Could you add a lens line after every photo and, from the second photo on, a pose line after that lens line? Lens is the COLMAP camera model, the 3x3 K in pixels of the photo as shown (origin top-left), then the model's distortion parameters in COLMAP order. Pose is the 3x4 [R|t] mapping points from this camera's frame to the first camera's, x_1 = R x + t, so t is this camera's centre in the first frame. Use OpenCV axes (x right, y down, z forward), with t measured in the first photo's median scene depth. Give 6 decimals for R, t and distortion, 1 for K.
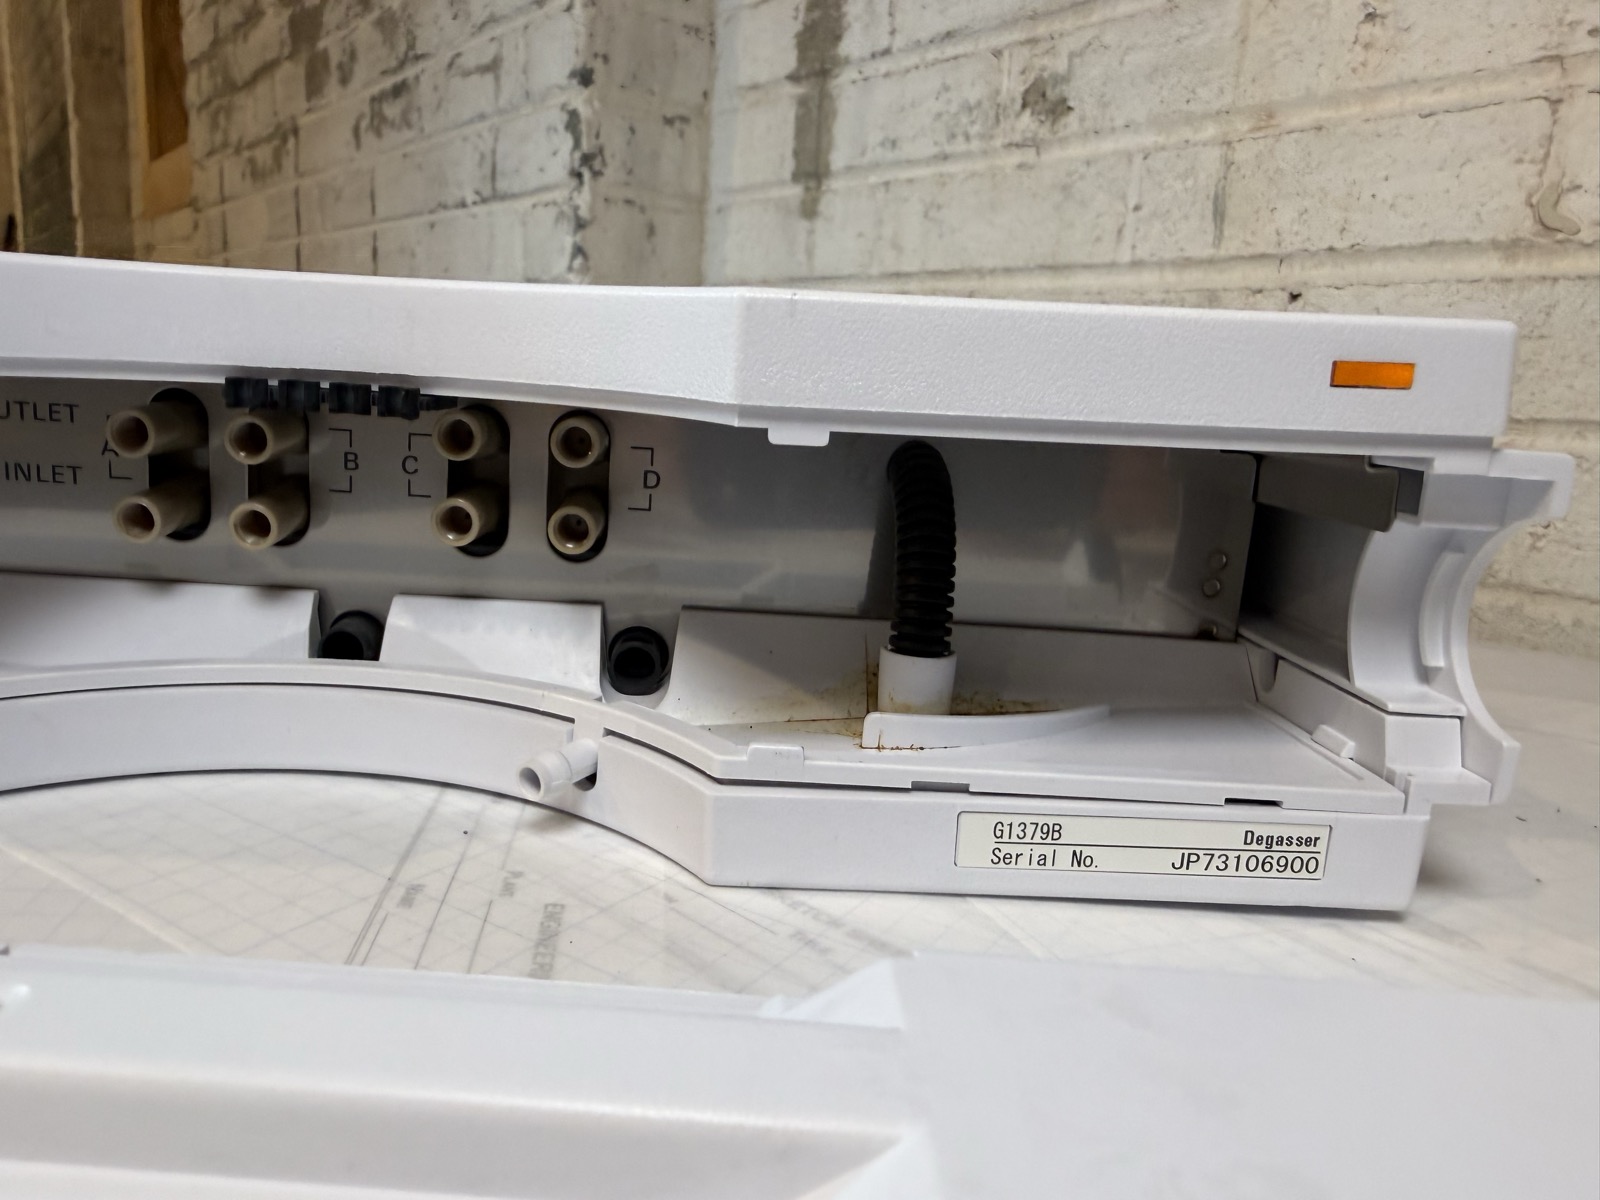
lens RADIAL K [[1129.6, 0, 732.7], [0, 1129.6, 603.8], [0, 0, 1]] dist [0.007362, 0.000359]
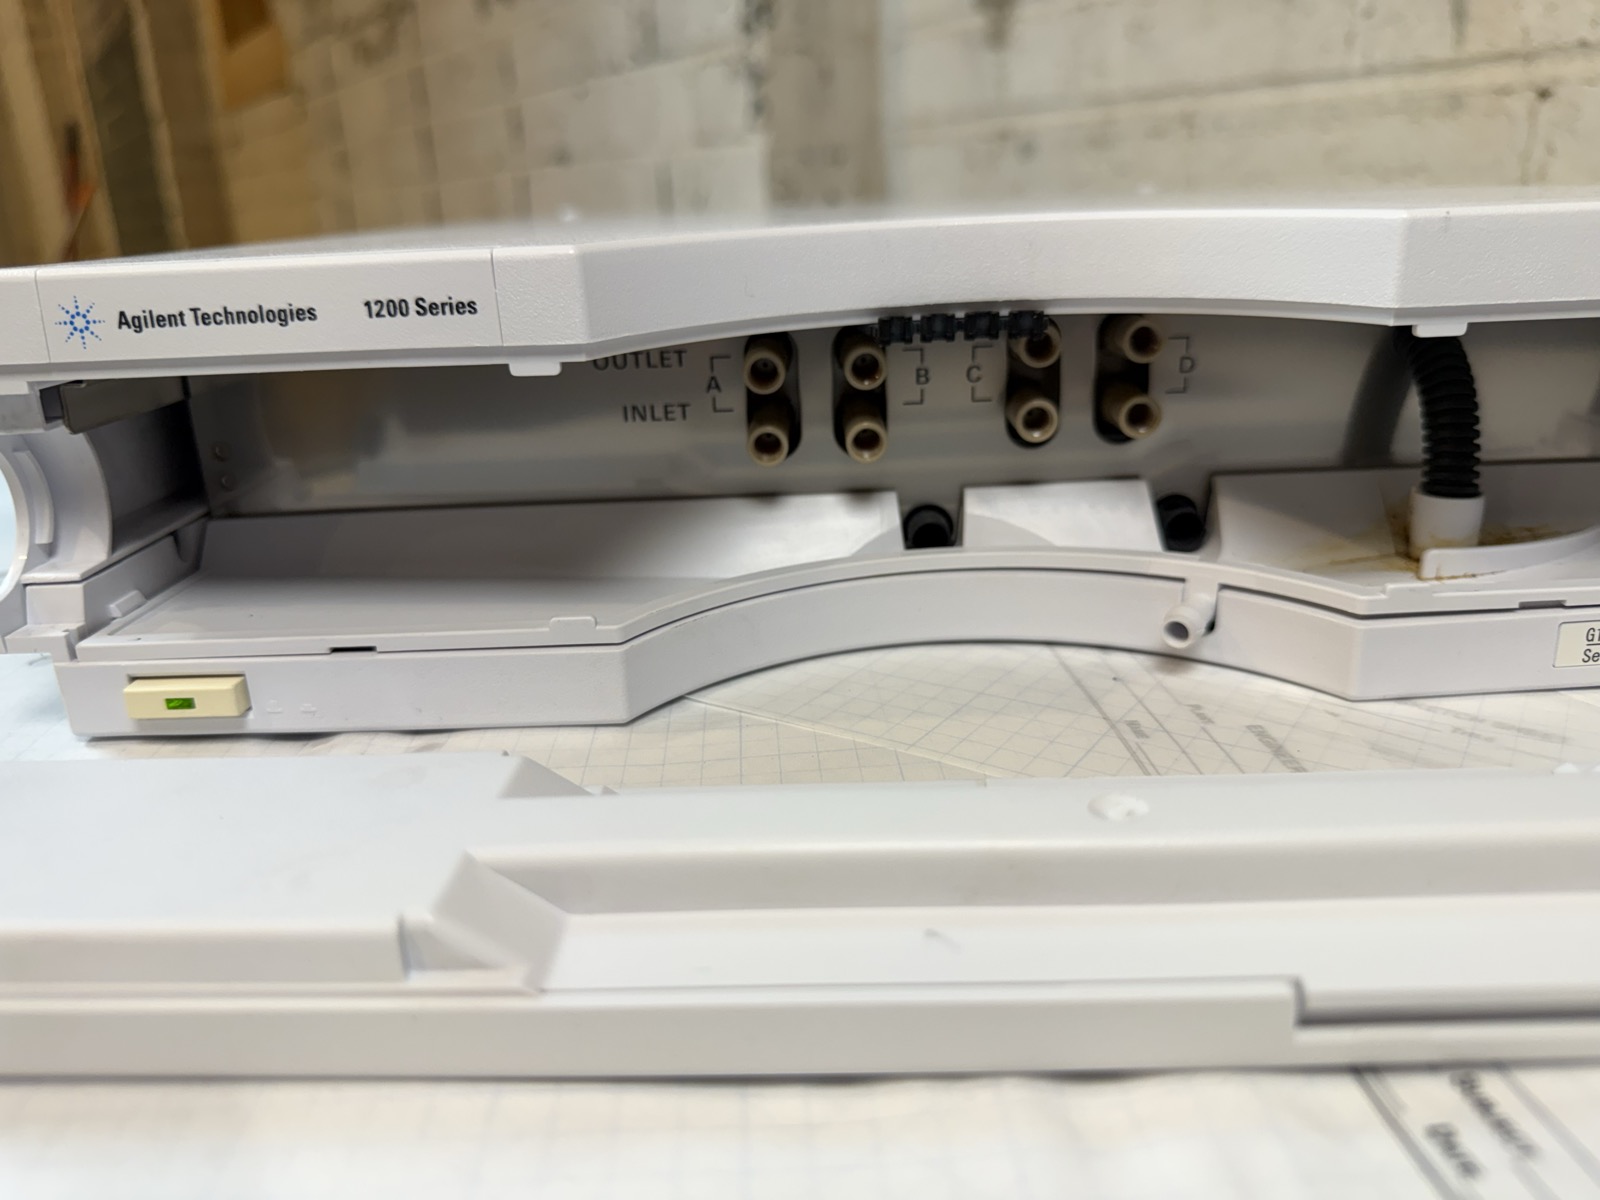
lens RADIAL K [[1156.3, 0, 800.0], [0, 1156.3, 600.0], [0, 0, 1]] dist [-0.008337, -0.009466]
pose [[0.995047, -0.094442, -0.031002, -0.419204], [0.097652, 0.987023, 0.127474, -0.058612], [0.018561, -0.129870, 0.991357, -0.183072]]
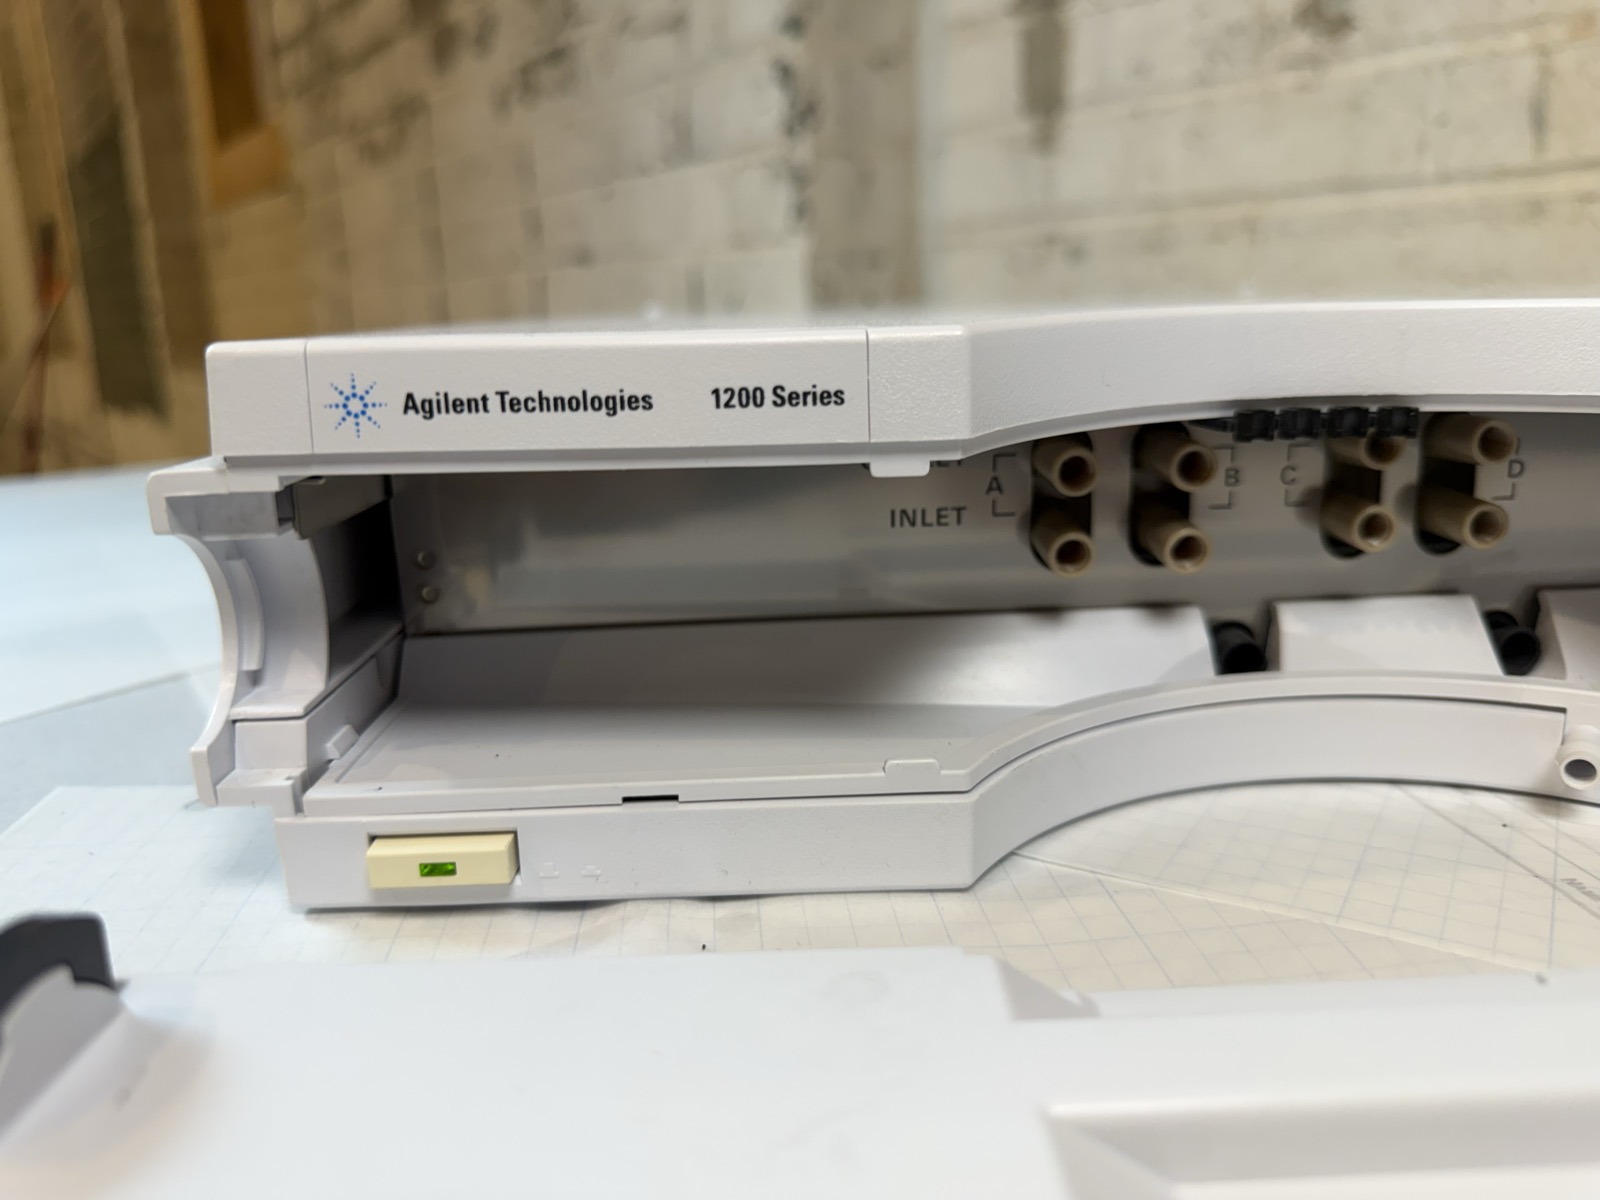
lens RADIAL K [[1176.1, 0, 810.3], [0, 1176.1, 585.8], [0, 0, 1]] dist [0.011125, -0.046425]
pose [[0.995321, -0.095565, 0.014259, -0.694310], [0.095069, 0.994952, 0.032137, -0.092280], [-0.017258, -0.030632, 0.999382, -0.057318]]
